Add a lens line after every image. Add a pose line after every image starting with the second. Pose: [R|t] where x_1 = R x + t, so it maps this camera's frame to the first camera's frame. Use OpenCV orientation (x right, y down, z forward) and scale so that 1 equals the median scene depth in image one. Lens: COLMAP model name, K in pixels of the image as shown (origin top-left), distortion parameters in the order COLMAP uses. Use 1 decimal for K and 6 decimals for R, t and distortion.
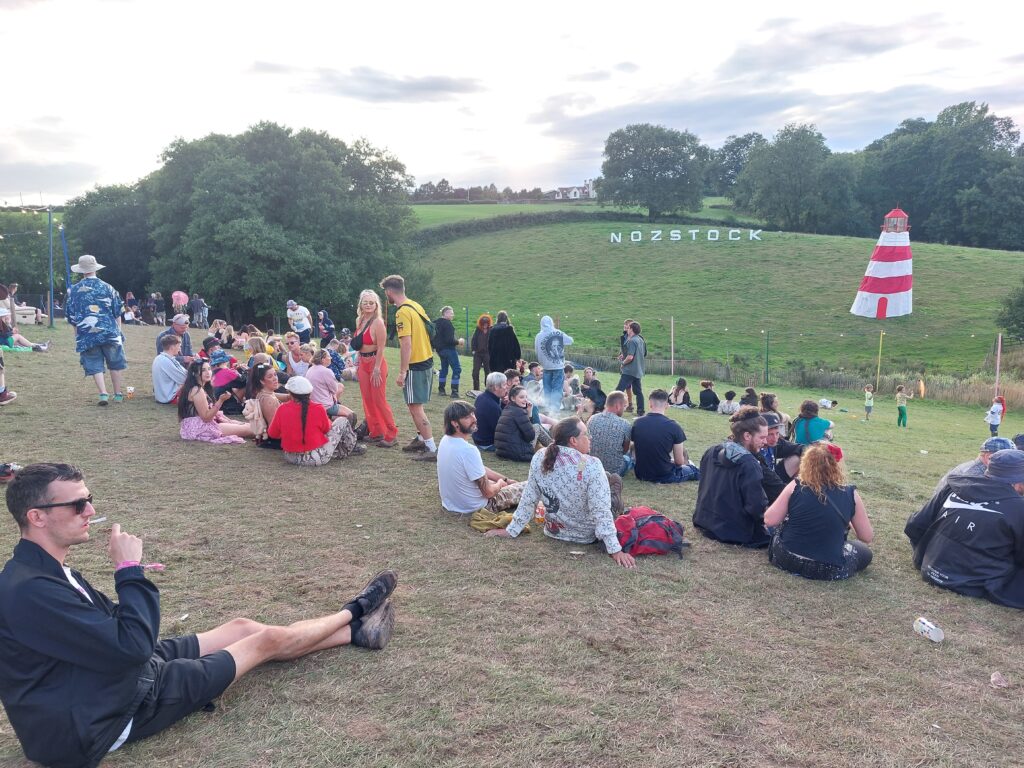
lens RADIAL K [[746.1, 0, 512.5], [0, 746.1, 384.3], [0, 0, 1]] dist [-0.056293, -0.004312]
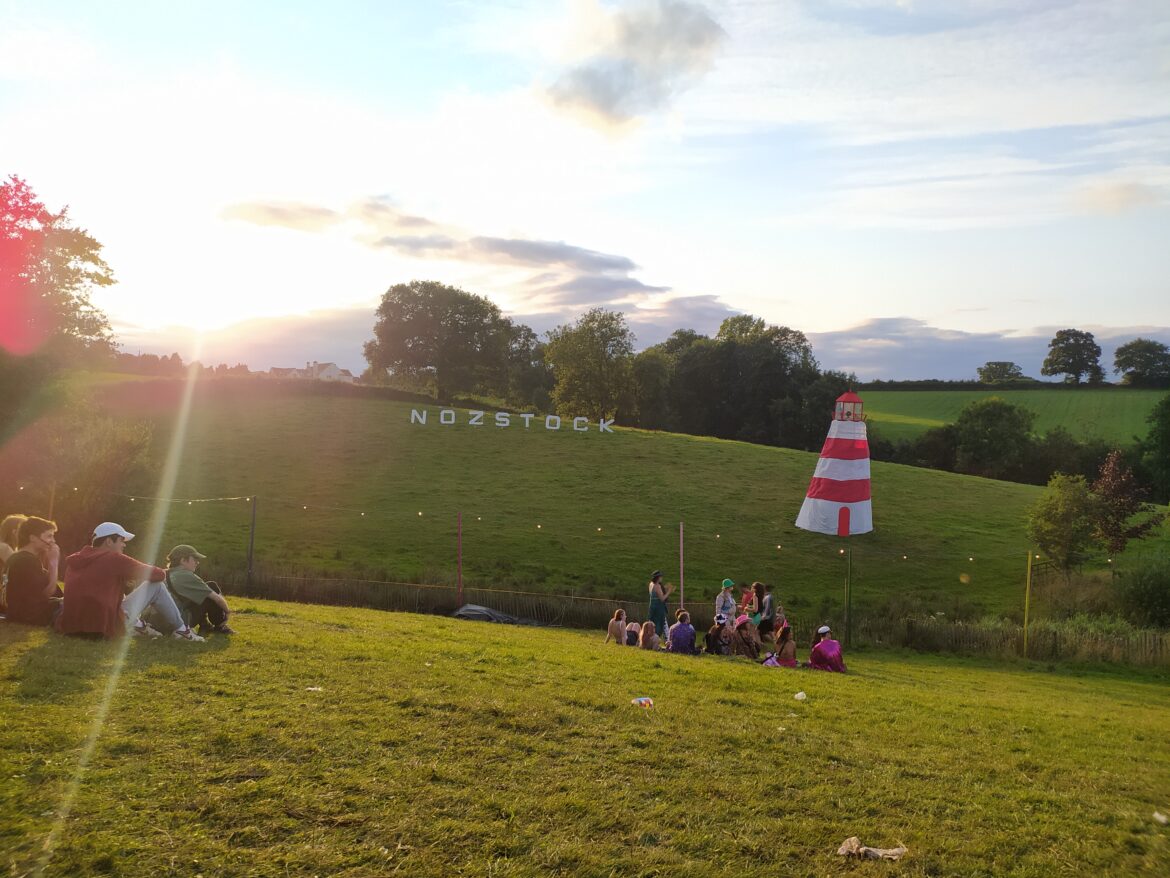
lens RADIAL K [[836.6, 0, 584.7], [0, 836.6, 435.9], [0, 0, 1]] dist [-0.001814, -0.001598]
pose [[0.892542, 0.074038, 0.444844, -0.069908], [0.022463, 0.977907, -0.207829, -0.013282], [-0.450404, 0.195488, 0.871161, 0.250603]]
